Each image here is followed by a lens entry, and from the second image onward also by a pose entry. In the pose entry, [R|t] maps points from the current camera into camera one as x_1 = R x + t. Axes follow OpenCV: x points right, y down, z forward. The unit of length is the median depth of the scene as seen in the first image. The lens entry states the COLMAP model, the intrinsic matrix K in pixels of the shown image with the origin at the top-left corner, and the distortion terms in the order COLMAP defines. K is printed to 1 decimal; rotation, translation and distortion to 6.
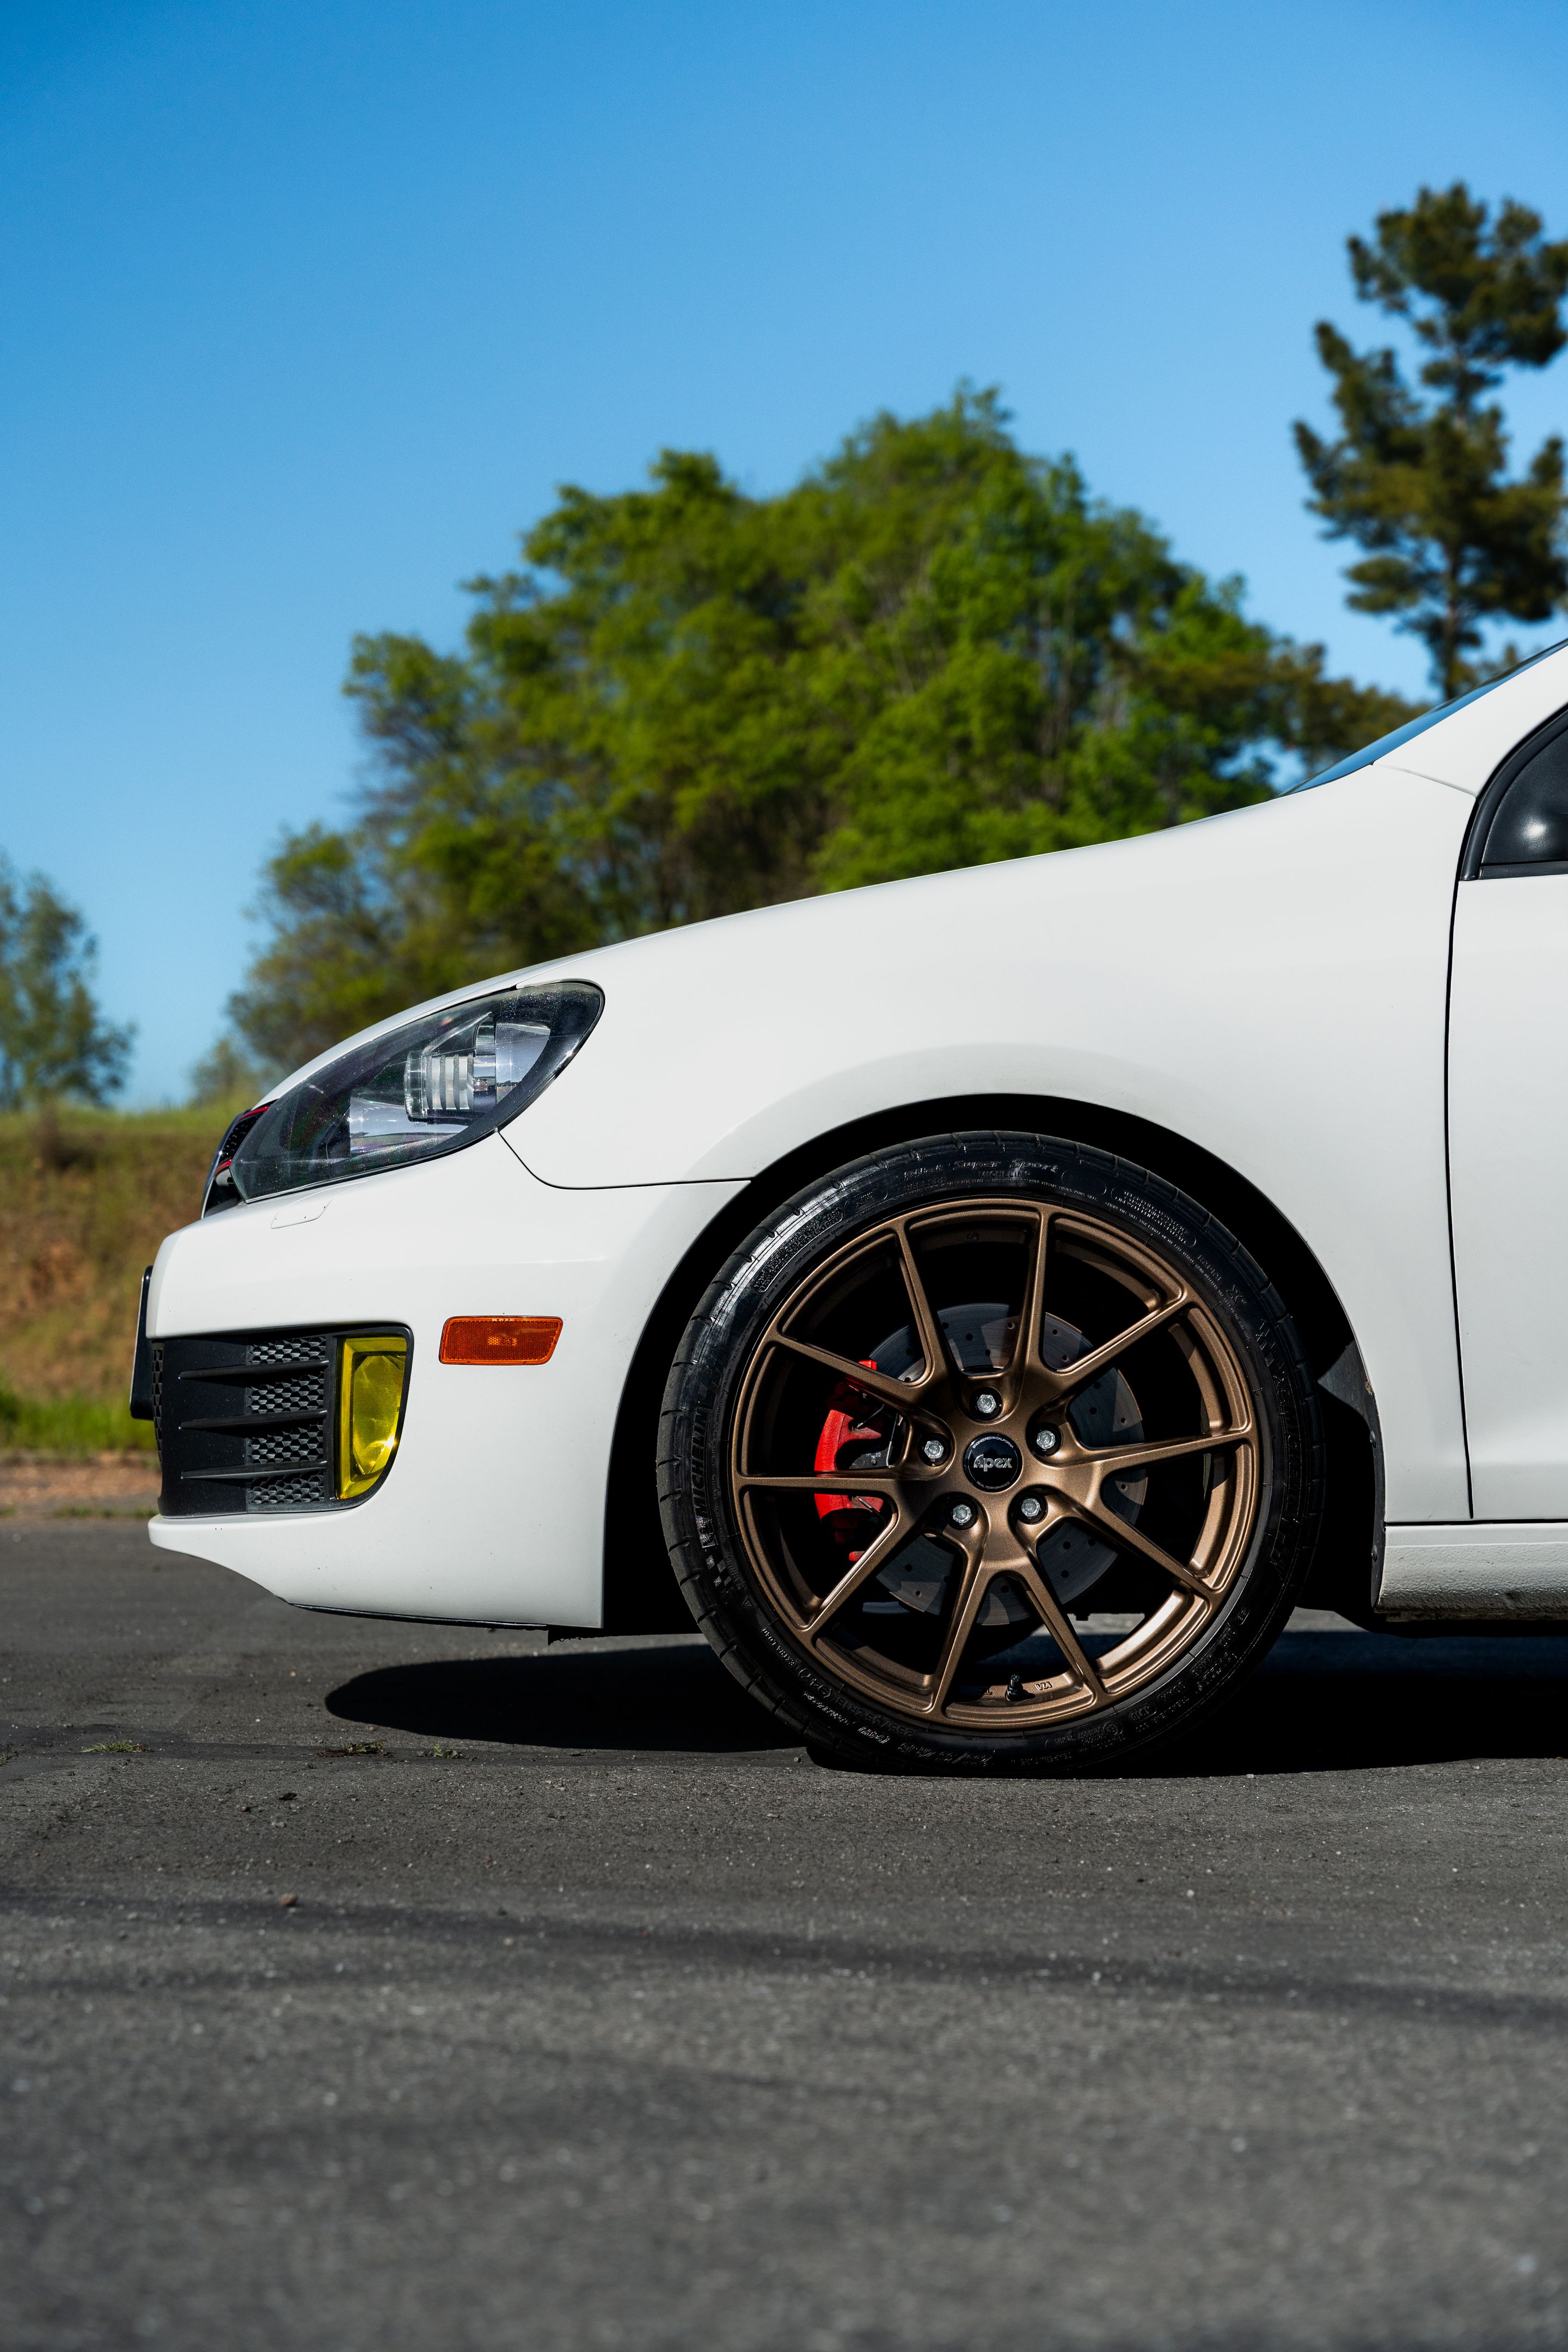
lens RADIAL K [[4192.1, 0, 824.1], [0, 4192.1, 1170.3], [0, 0, 1]] dist [0.058312, 0.085708]
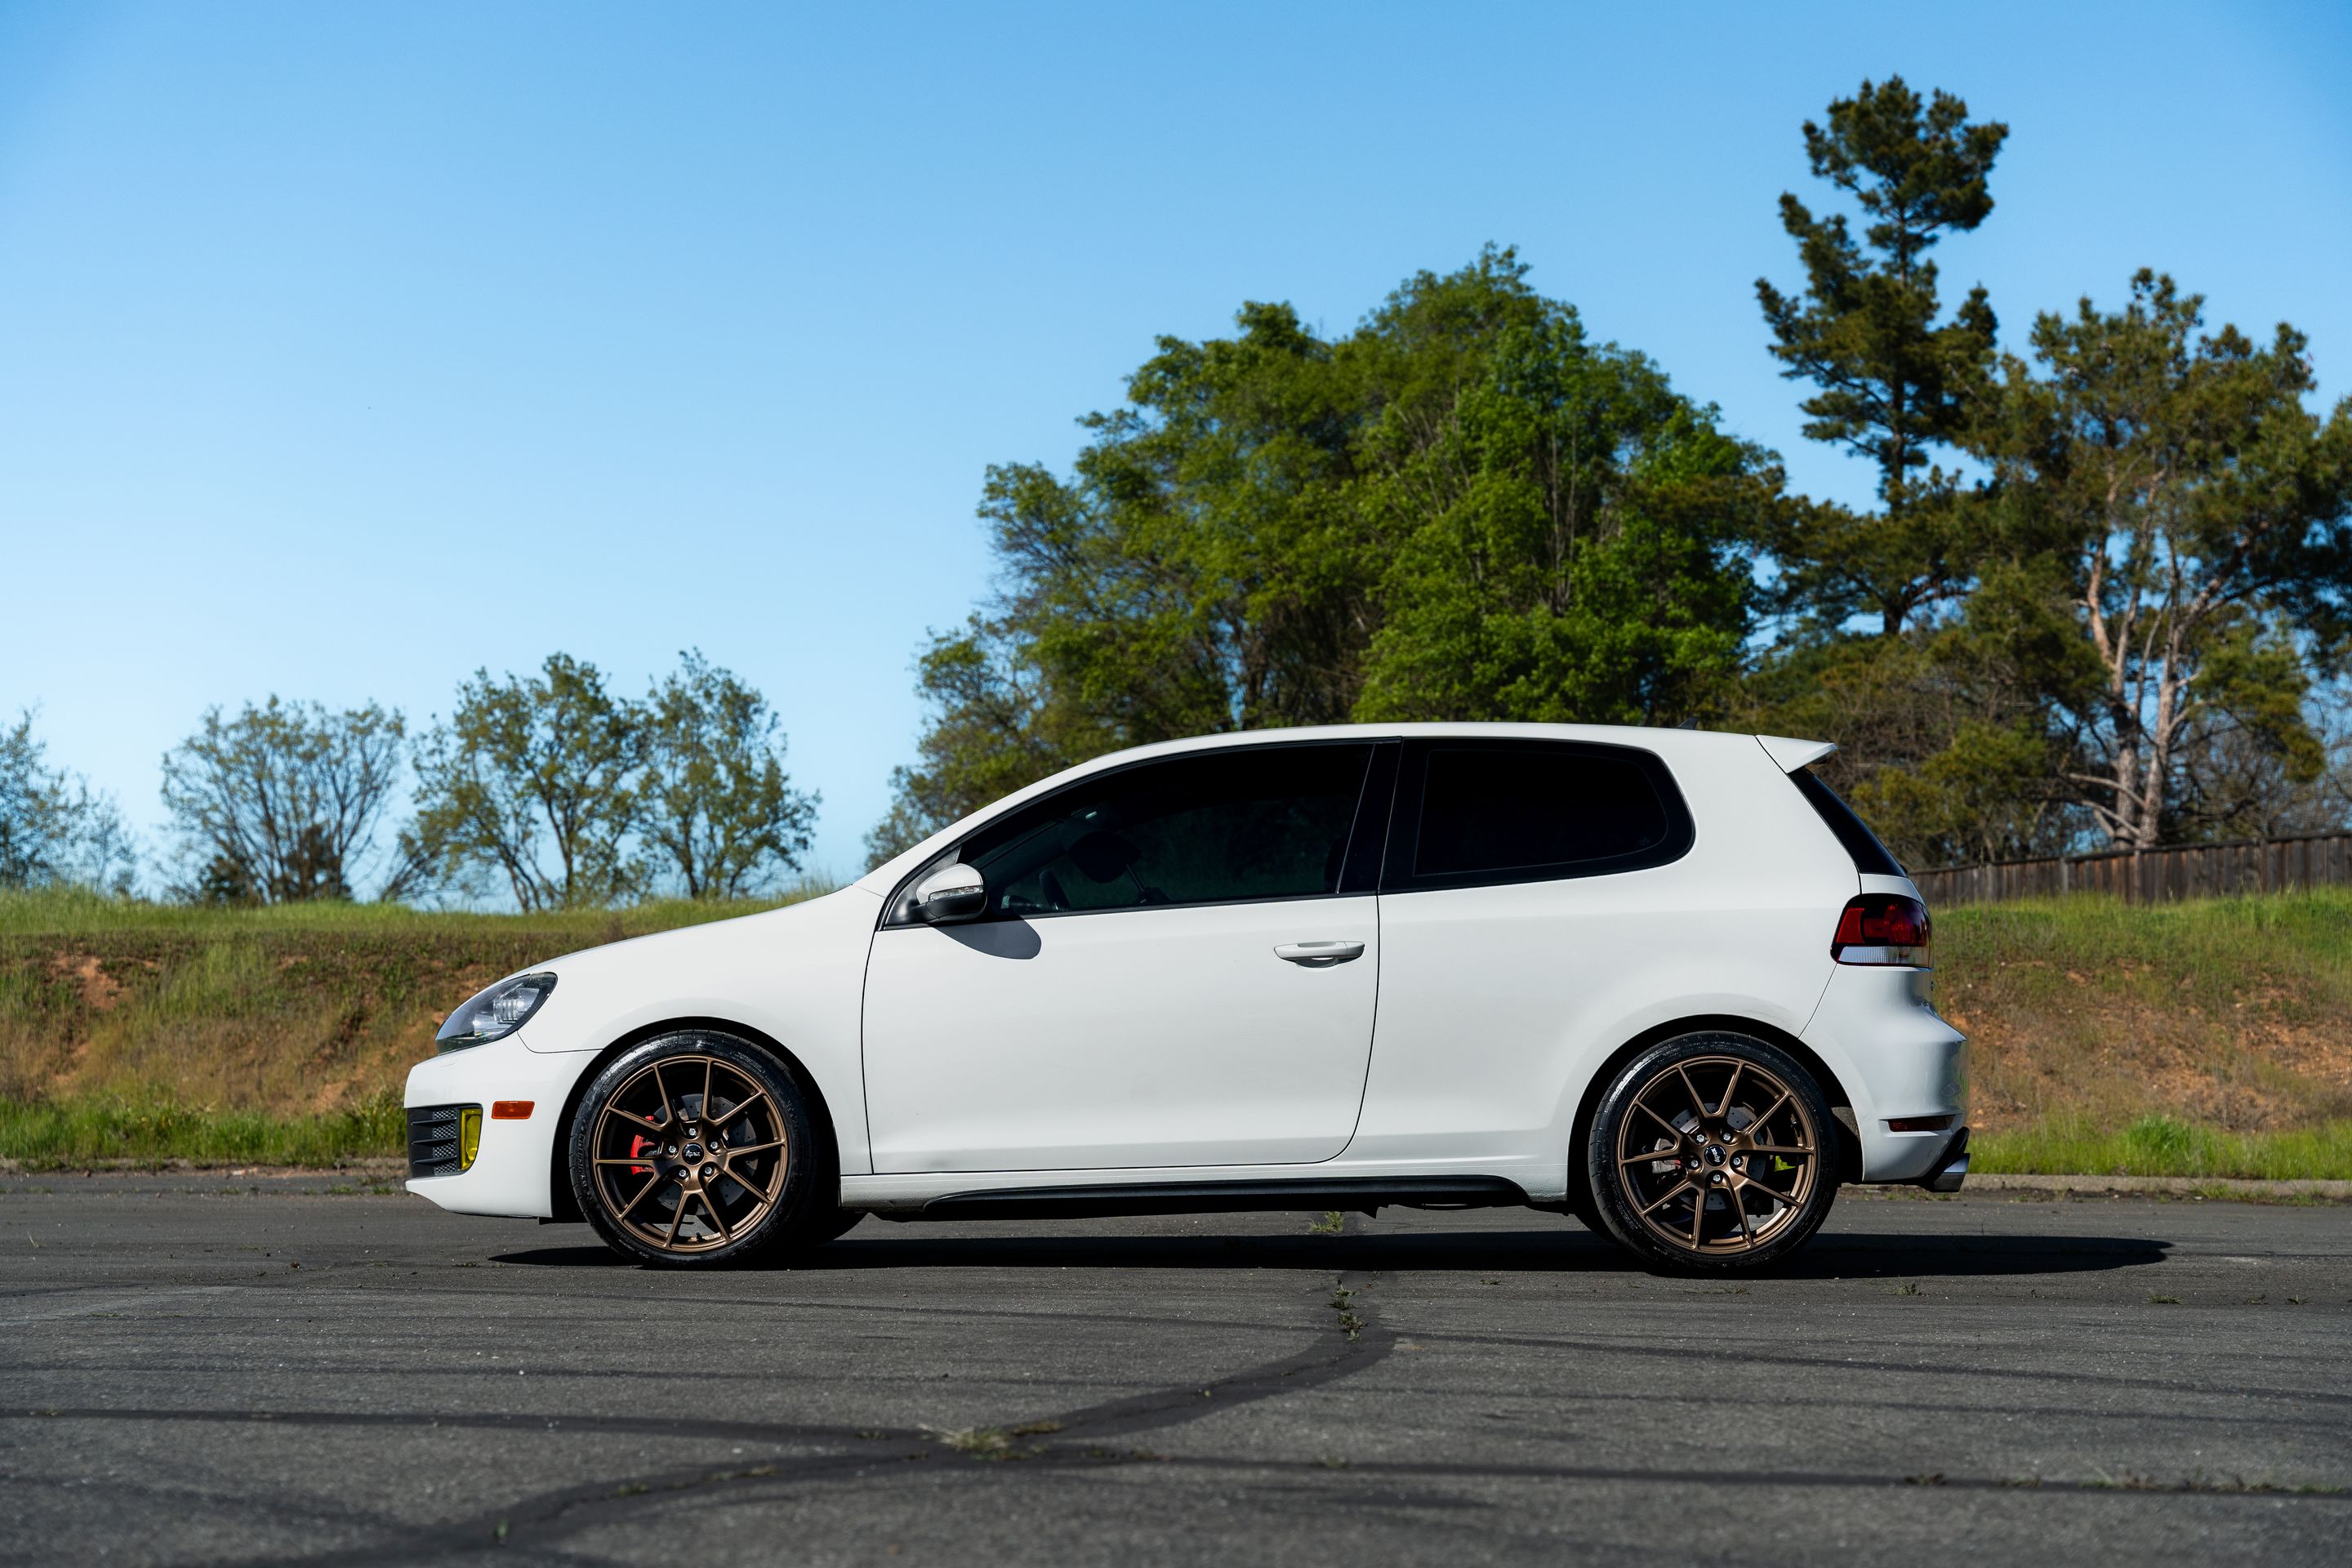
lens RADIAL K [[3749.5, 0, 1174.8], [0, 3749.5, 786.7], [0, 0, 1]] dist [0.002165, 0.037968]
pose [[0.997121, -0.015850, -0.074158, 0.521433], [0.013516, 0.999400, -0.031875, -0.083149], [0.074618, 0.030781, 0.996737, -1.353819]]
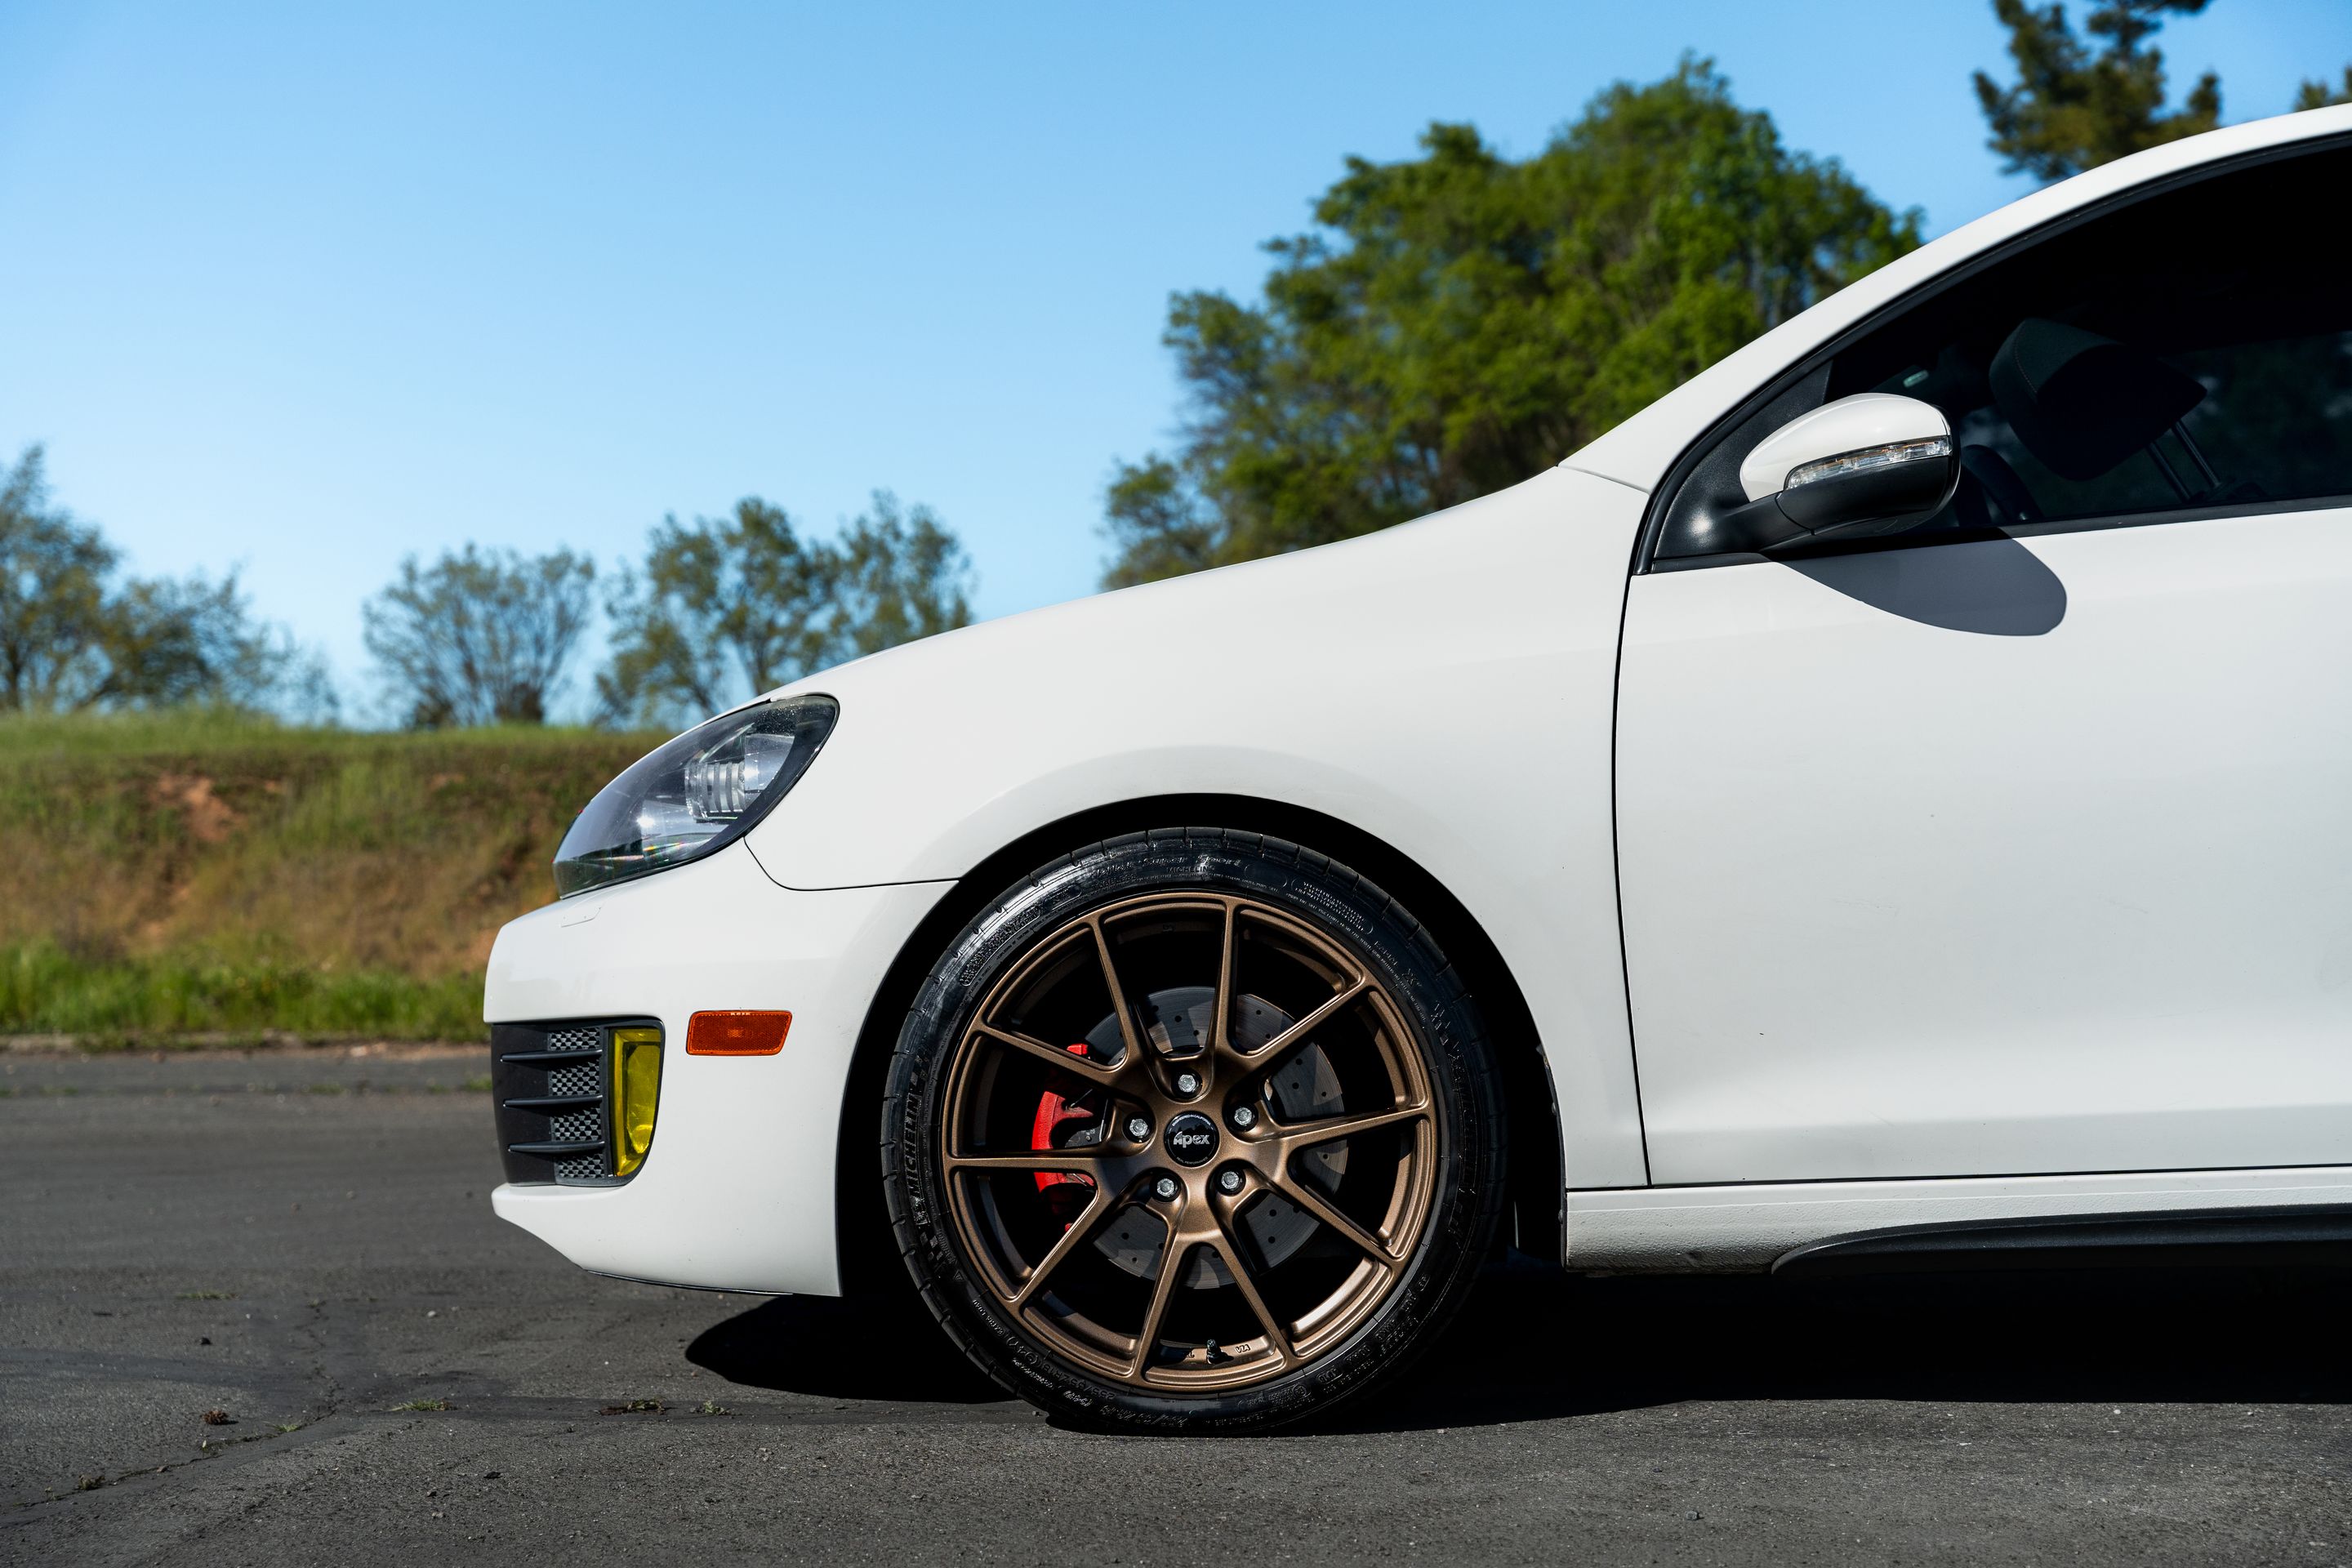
lens RADIAL K [[3569.9, 0, 1187.0], [0, 3569.9, 782.5], [0, 0, 1]] dist [0.037200, 0.024829]
pose [[0.992913, -0.026944, -0.115749, 0.144611], [0.028362, 0.999541, 0.010619, -0.030170], [0.115410, -0.013826, 0.993222, 0.098399]]
